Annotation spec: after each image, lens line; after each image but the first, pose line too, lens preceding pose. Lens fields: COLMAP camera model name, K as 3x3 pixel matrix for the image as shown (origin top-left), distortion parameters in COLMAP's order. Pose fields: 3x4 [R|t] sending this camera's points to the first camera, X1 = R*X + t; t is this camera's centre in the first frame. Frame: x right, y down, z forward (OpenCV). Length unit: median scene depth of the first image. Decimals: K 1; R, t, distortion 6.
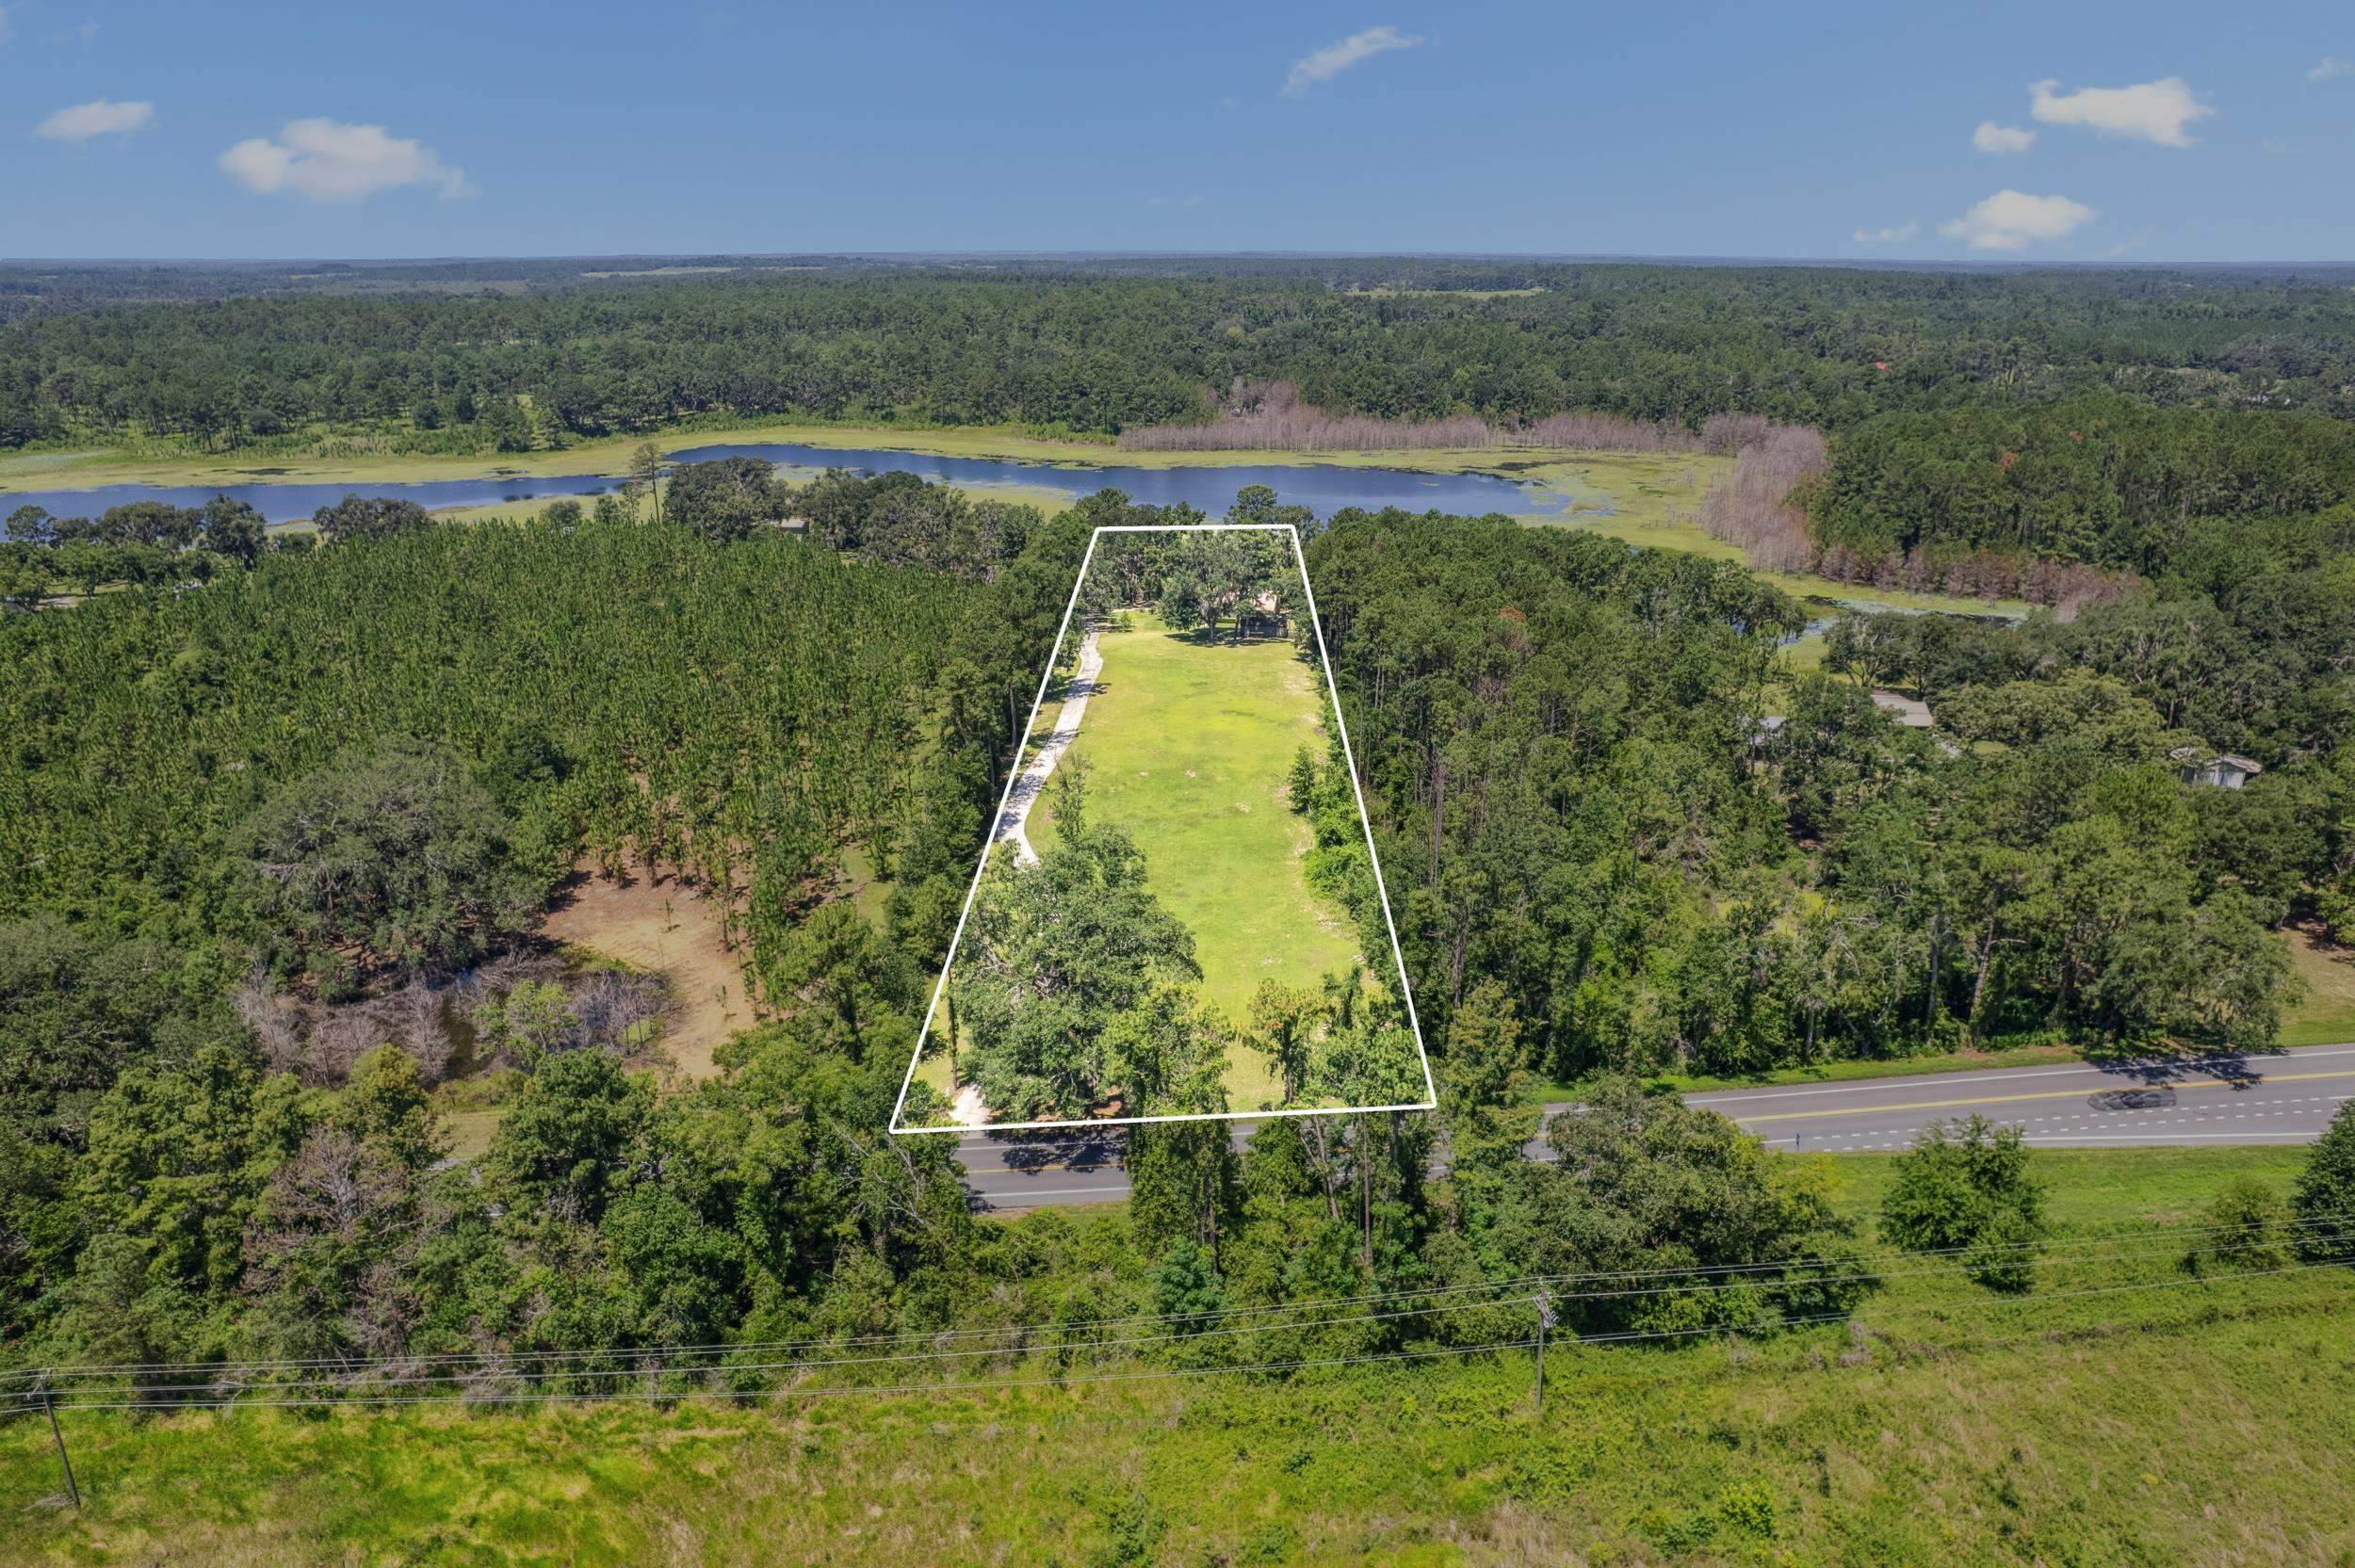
lens RADIAL K [[1532.5, 0, 1165.5], [0, 1532.5, 778.8], [0, 0, 1]] dist [-0.099510, 0.091192]
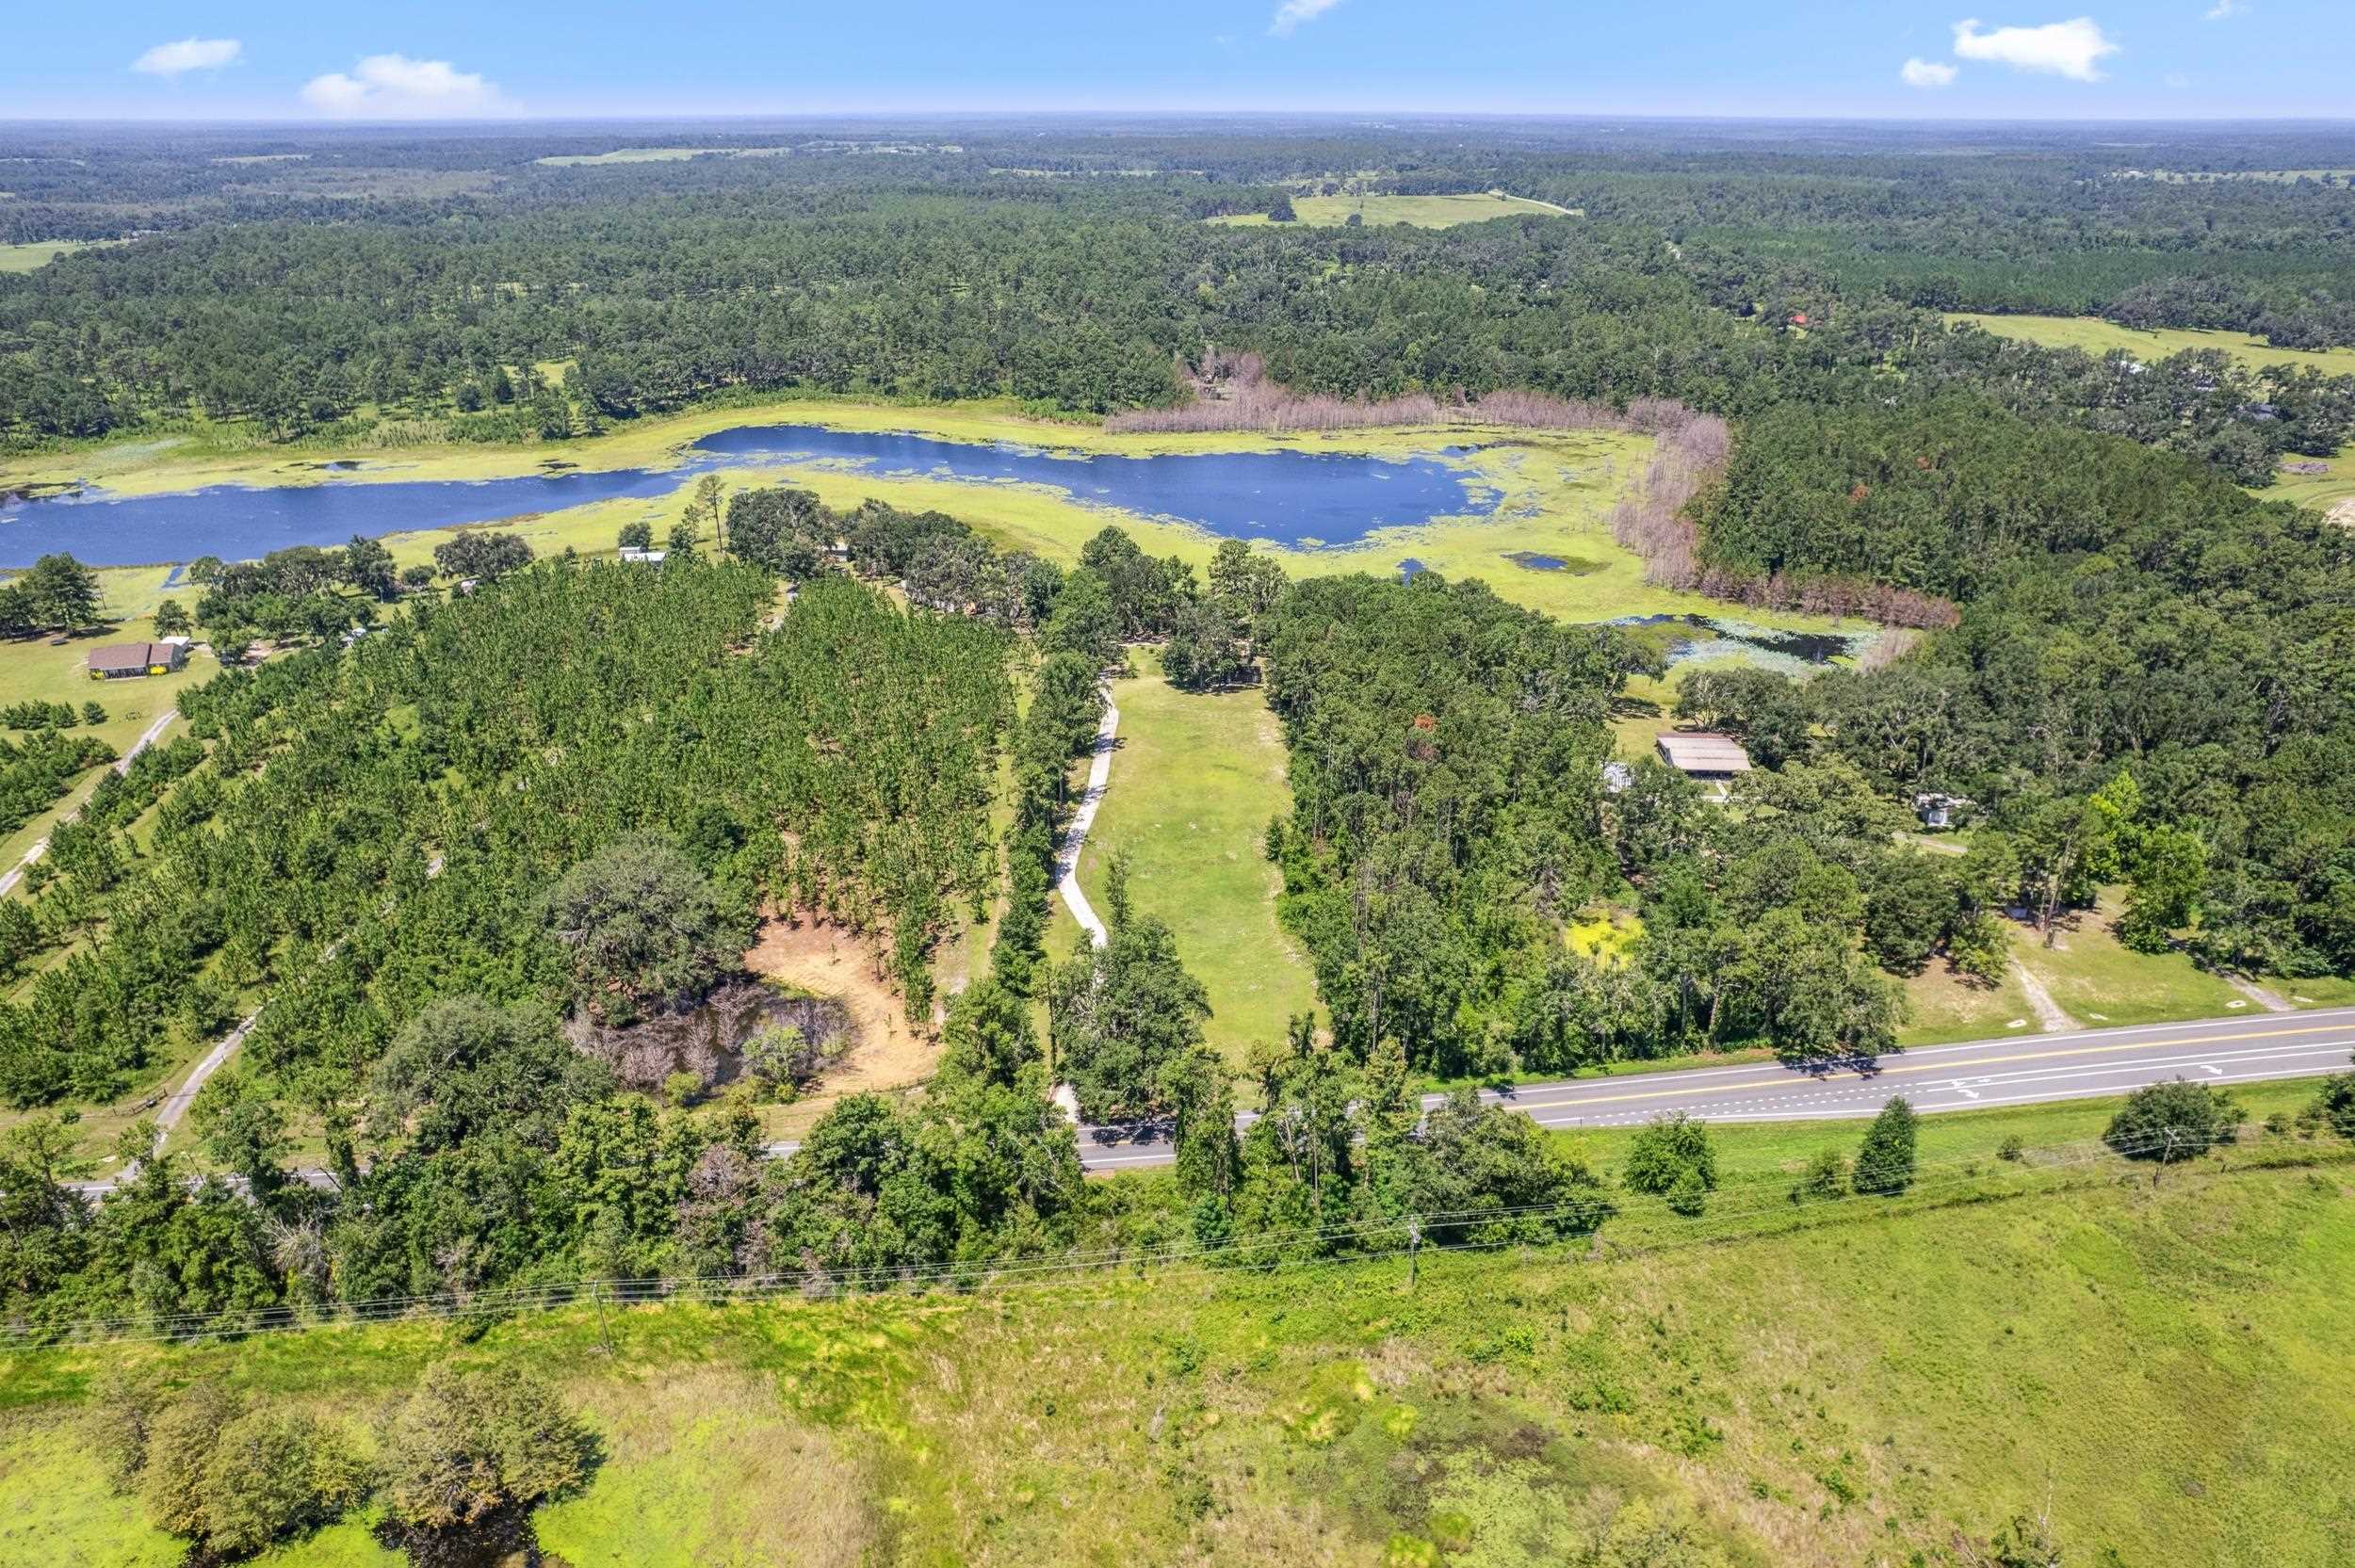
lens RADIAL K [[1516.6, 0, 1165.5], [0, 1516.6, 773.2], [0, 0, 1]] dist [-0.078598, 0.064099]
pose [[0.999706, -0.010900, 0.021642, -0.068144], [0.009102, 0.996634, 0.081479, -0.301932], [-0.022458, -0.081258, 0.996440, -0.644941]]
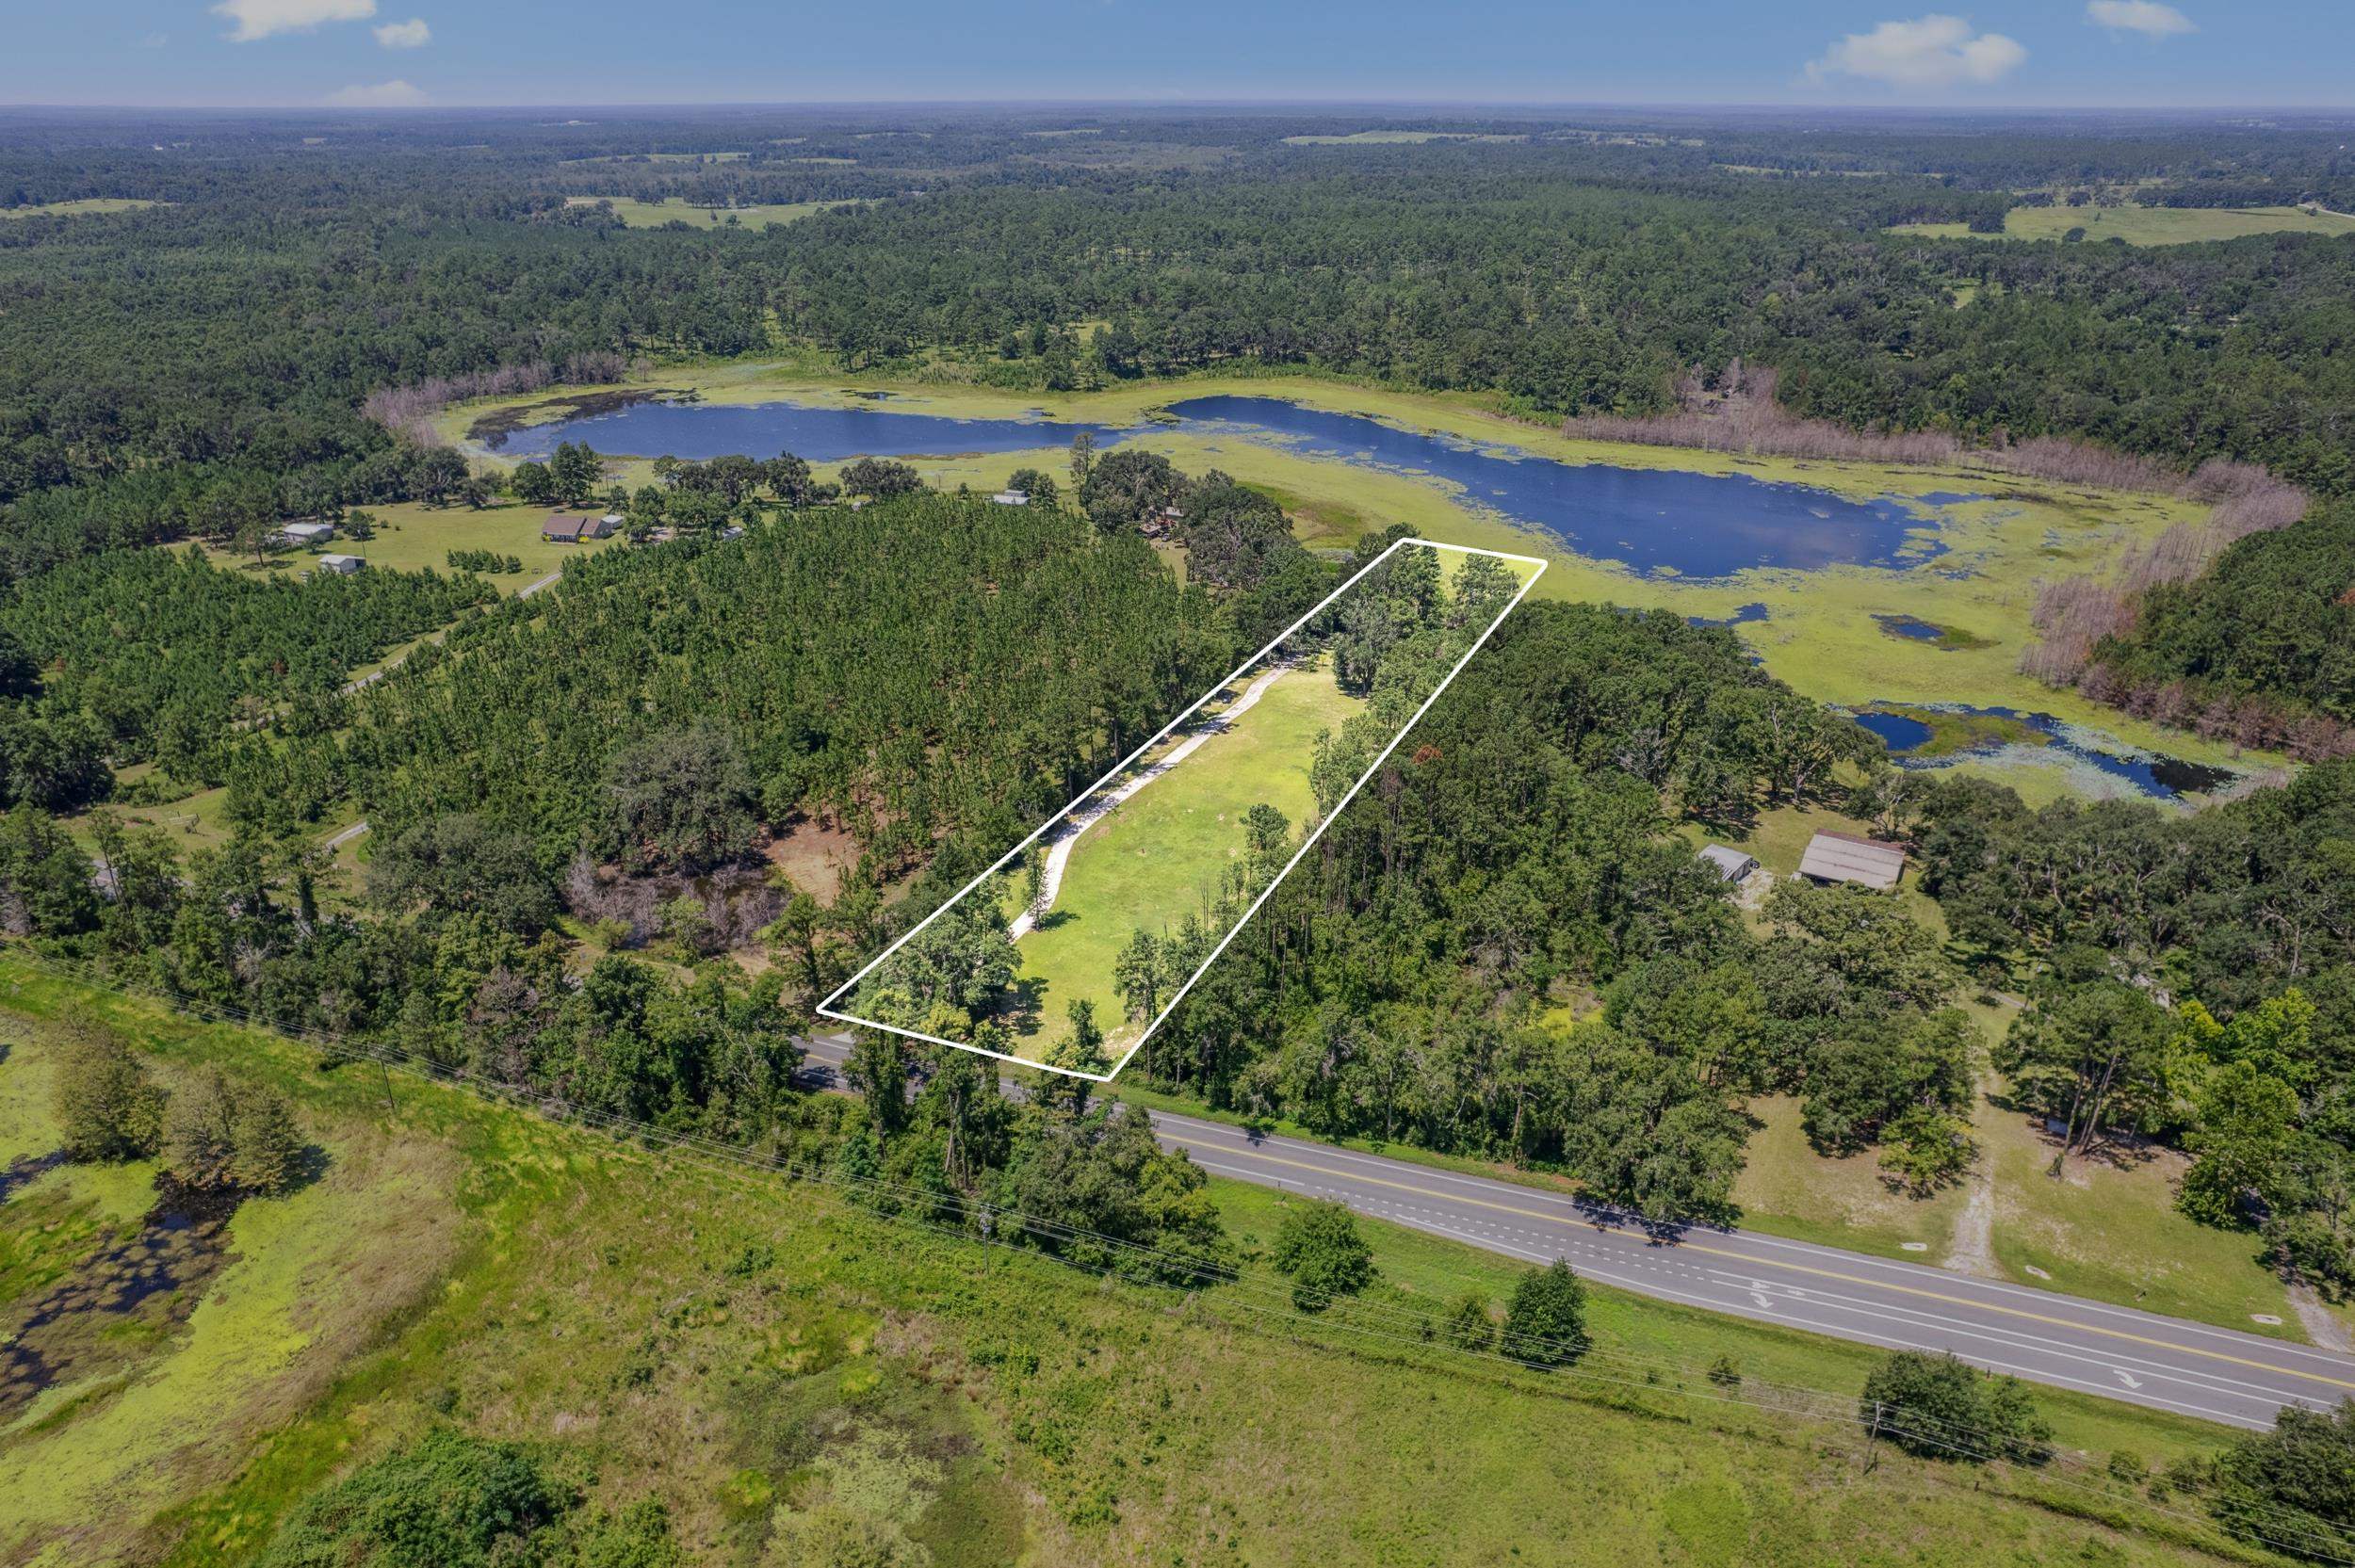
lens RADIAL K [[1508.4, 0, 1177.5], [0, 1508.4, 784.0], [0, 0, 1]] dist [-0.077502, 0.067531]
pose [[0.904354, 0.180375, -0.386792, 0.926148], [-0.142509, 0.981907, 0.124699, -0.363045], [0.402287, -0.057650, 0.913697, -0.439181]]
